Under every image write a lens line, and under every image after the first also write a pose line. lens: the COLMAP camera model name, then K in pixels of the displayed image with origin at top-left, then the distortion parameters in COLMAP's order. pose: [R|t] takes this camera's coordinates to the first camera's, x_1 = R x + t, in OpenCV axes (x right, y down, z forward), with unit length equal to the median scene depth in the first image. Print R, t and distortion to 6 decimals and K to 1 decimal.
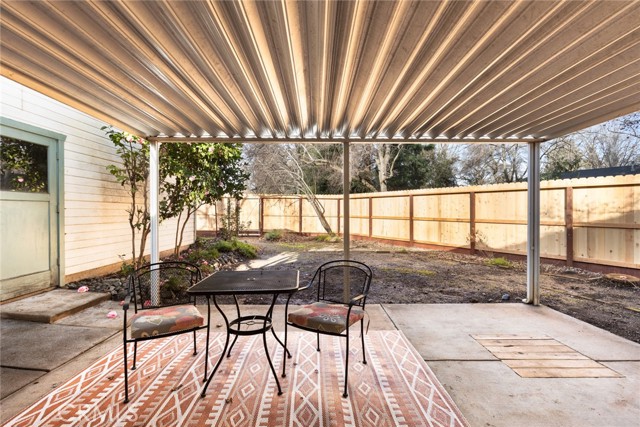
lens RADIAL K [[287.2, 0, 321.4], [0, 287.2, 217.1], [0, 0, 1]] dist [0.002788, 0.000142]
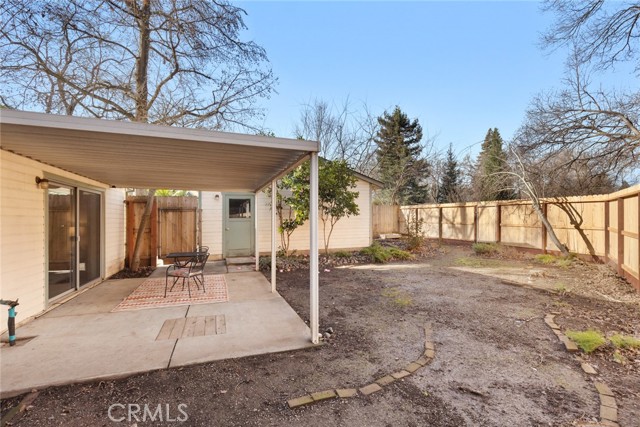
lens RADIAL K [[289.9, 0, 322.4], [0, 289.9, 211.7], [0, 0, 1]] dist [0.000719, -0.000285]
pose [[0.336304, -0.026536, -0.941380, 0.442412], [-0.008747, 0.999472, -0.031299, -0.015289], [0.941713, 0.018760, 0.335894, 0.203859]]
